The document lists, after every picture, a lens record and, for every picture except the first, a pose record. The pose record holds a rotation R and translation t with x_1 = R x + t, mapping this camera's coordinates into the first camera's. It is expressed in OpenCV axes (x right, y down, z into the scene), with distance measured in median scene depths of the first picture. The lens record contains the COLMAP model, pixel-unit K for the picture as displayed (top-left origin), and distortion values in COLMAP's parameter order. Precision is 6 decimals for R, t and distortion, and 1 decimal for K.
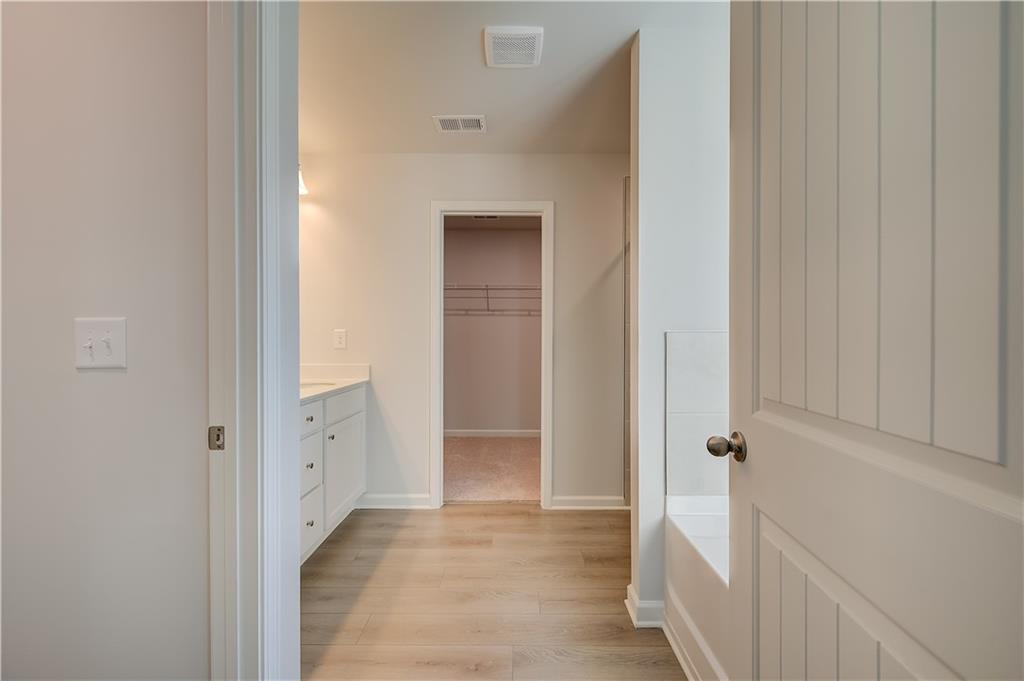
lens RADIAL K [[407.7, 0, 515.8], [0, 407.7, 341.5], [0, 0, 1]] dist [0.002485, -0.001302]
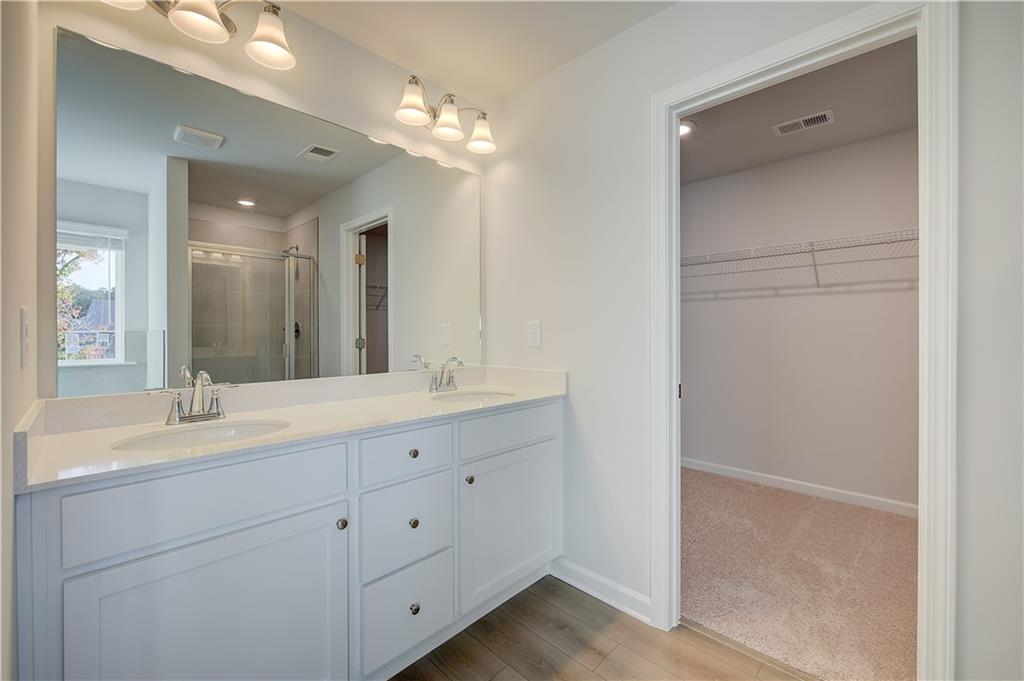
lens RADIAL K [[426.2, 0, 506.1], [0, 426.2, 333.7], [0, 0, 1]] dist [-0.003581, 0.000232]
pose [[0.724053, -0.007555, -0.689703, 0.057508], [0.000213, 0.999942, -0.010729, 0.001831], [0.689744, 0.007622, 0.724013, 0.396490]]
